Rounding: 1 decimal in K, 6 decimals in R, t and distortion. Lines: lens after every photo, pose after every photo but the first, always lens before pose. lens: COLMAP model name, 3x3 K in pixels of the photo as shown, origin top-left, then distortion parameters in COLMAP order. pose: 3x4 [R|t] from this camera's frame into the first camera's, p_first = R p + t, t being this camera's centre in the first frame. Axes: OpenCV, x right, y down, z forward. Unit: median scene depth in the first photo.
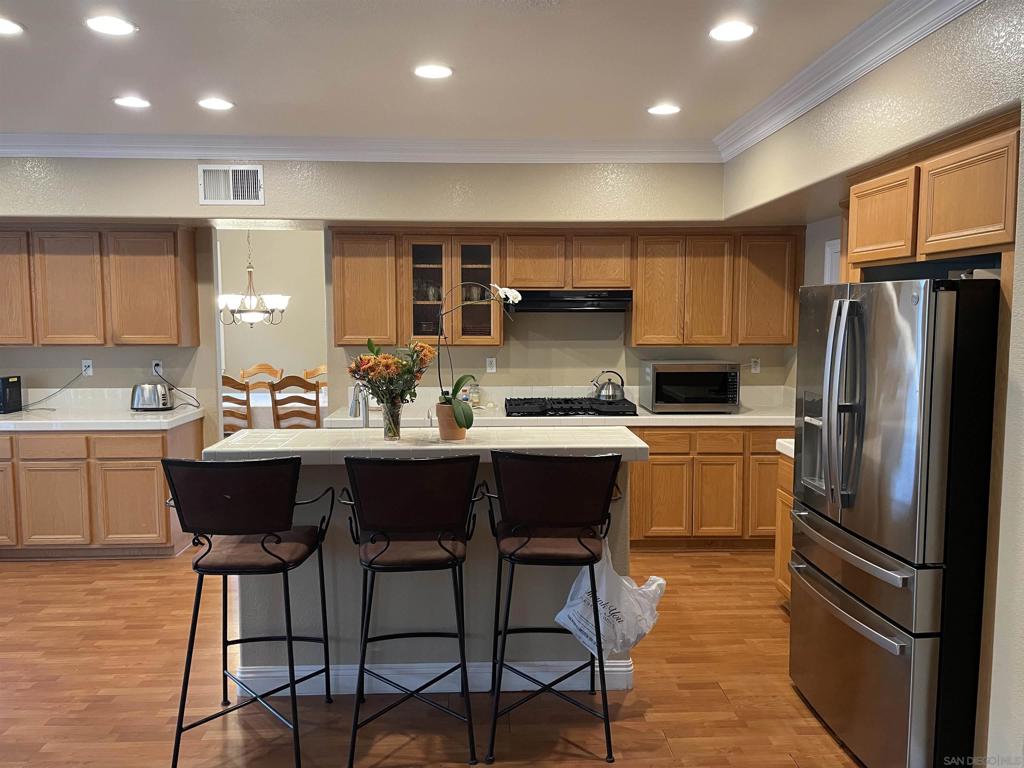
lens RADIAL K [[768.4, 0, 510.4], [0, 768.4, 384.0], [0, 0, 1]] dist [0.082362, -0.097213]
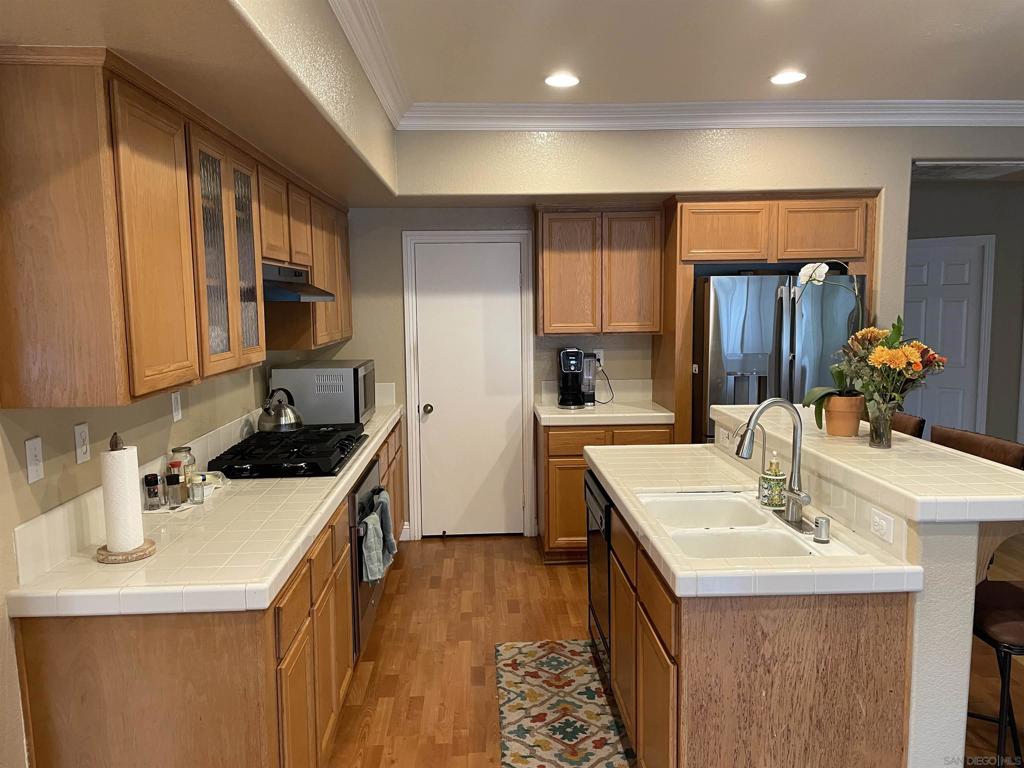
lens RADIAL K [[768.4, 0, 513.3], [0, 768.4, 387.3], [0, 0, 1]] dist [0.082362, -0.097213]
pose [[-0.012707, -0.113781, 0.993425, -0.578485], [0.107886, 0.987549, 0.114488, -0.077223], [-0.994082, 0.108631, -0.000273, 0.828387]]
